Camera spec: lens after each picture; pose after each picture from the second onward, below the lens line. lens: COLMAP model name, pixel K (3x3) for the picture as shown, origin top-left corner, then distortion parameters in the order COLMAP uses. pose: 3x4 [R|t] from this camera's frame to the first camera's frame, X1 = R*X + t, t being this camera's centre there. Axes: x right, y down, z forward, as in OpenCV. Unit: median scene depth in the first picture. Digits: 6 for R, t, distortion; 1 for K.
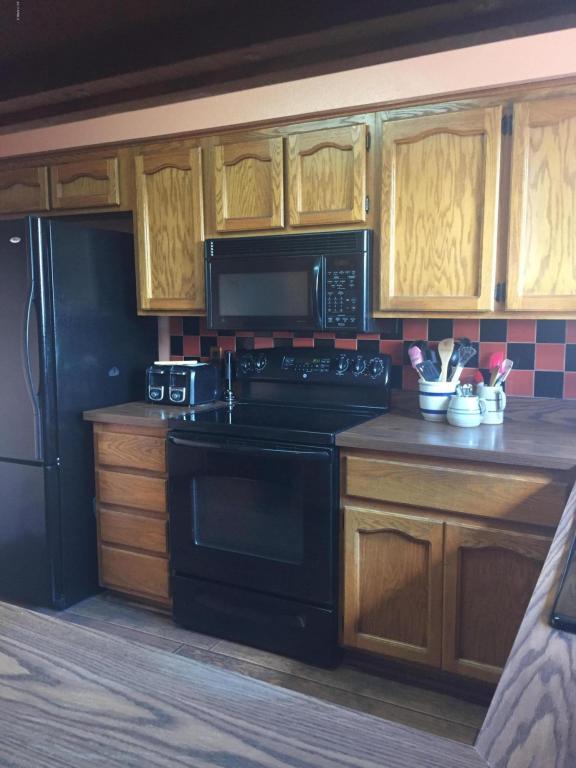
lens RADIAL K [[656.5, 0, 288.0], [0, 656.5, 384.0], [0, 0, 1]] dist [0.130730, -0.002963]
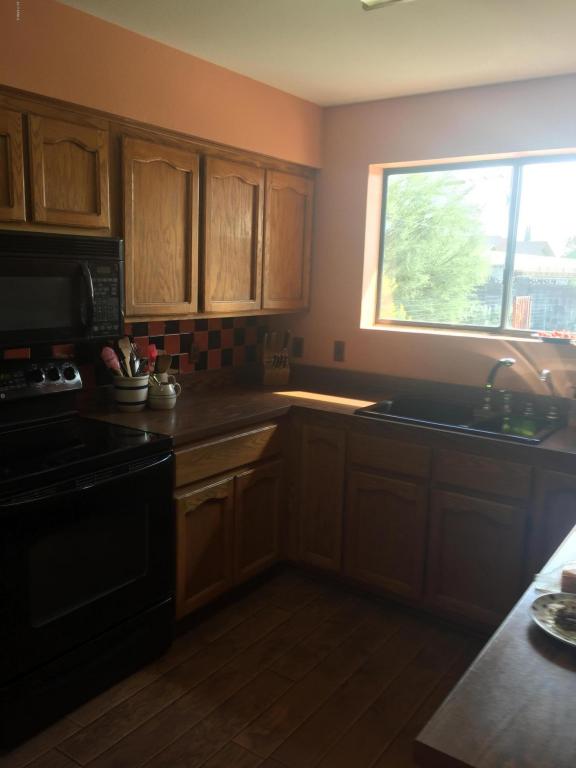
lens RADIAL K [[656.5, 0, 288.0], [0, 656.5, 384.0], [0, 0, 1]] dist [0.130730, -0.002963]
pose [[0.170389, -0.165278, 0.971417, -0.876294], [0.098891, 0.983724, 0.150026, -0.141400], [-0.980402, 0.070501, 0.183960, 0.574801]]
